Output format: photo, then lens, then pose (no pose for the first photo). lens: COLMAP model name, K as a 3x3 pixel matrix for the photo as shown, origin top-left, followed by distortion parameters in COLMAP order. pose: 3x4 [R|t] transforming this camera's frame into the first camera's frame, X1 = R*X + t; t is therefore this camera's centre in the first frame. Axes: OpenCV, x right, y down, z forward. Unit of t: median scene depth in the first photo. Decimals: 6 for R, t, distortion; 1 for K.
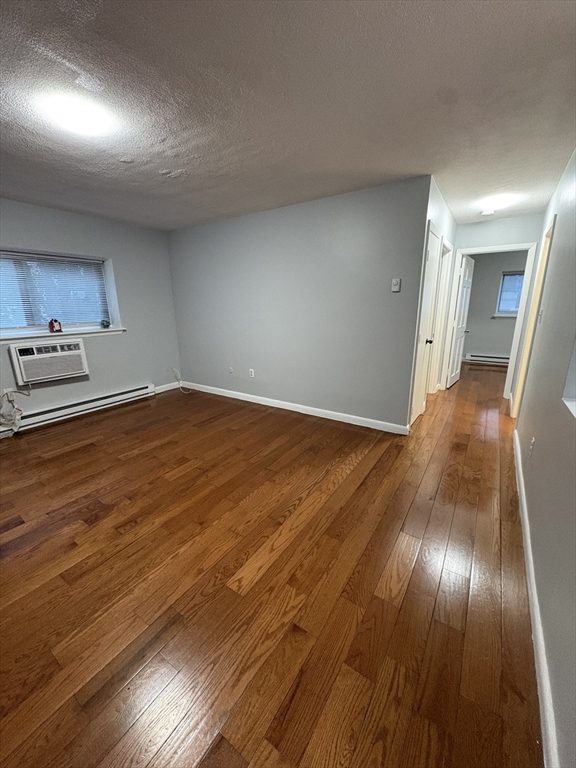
lens RADIAL K [[307.4, 0, 287.6], [0, 307.4, 381.8], [0, 0, 1]] dist [0.000735, -0.000031]
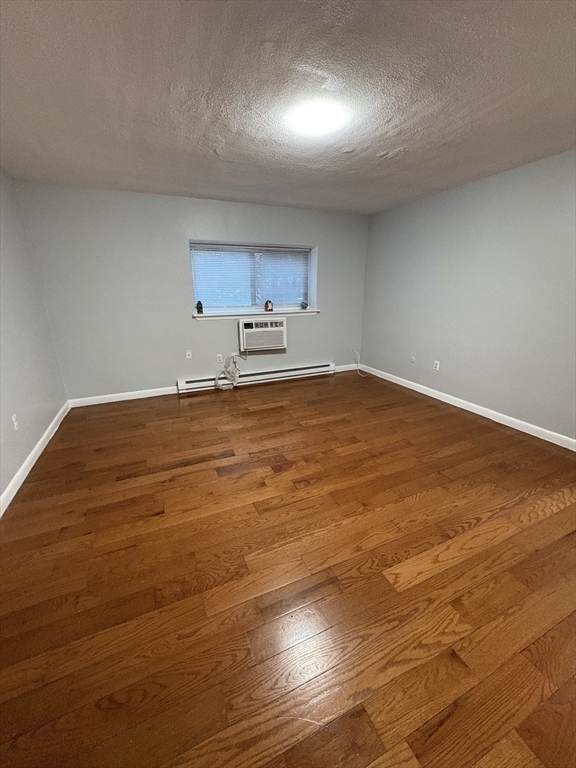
lens RADIAL K [[307.4, 0, 287.6], [0, 307.4, 381.8], [0, 0, 1]] dist [0.000735, -0.000031]
pose [[0.844599, 0.160968, -0.510628, -0.034413], [-0.134651, 0.986942, 0.088401, -0.003338], [0.518190, -0.005907, 0.855245, -0.013311]]
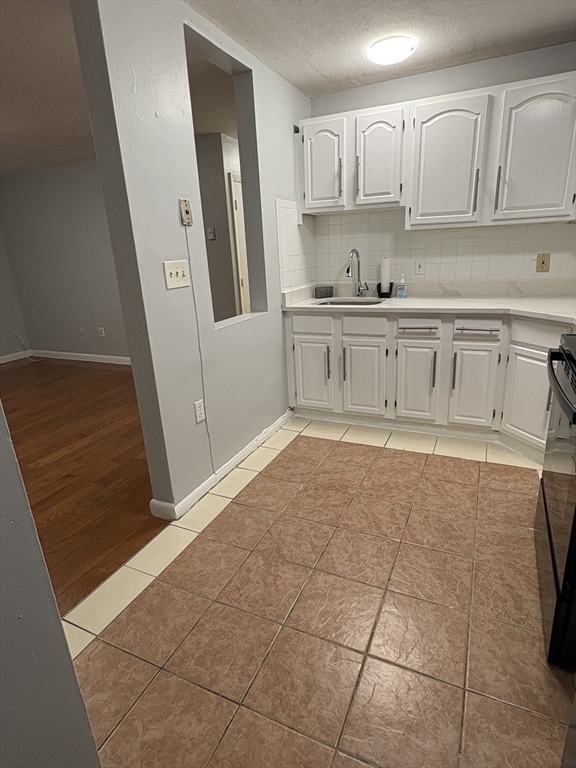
lens RADIAL K [[424.8, 0, 284.3], [0, 424.8, 381.3], [0, 0, 1]] dist [-0.000084, 0.001771]
pose [[0.988866, -0.084421, 0.122545, 0.525117], [0.078664, 0.995591, 0.051088, 0.200546], [-0.126318, -0.040879, 0.991147, -0.715500]]
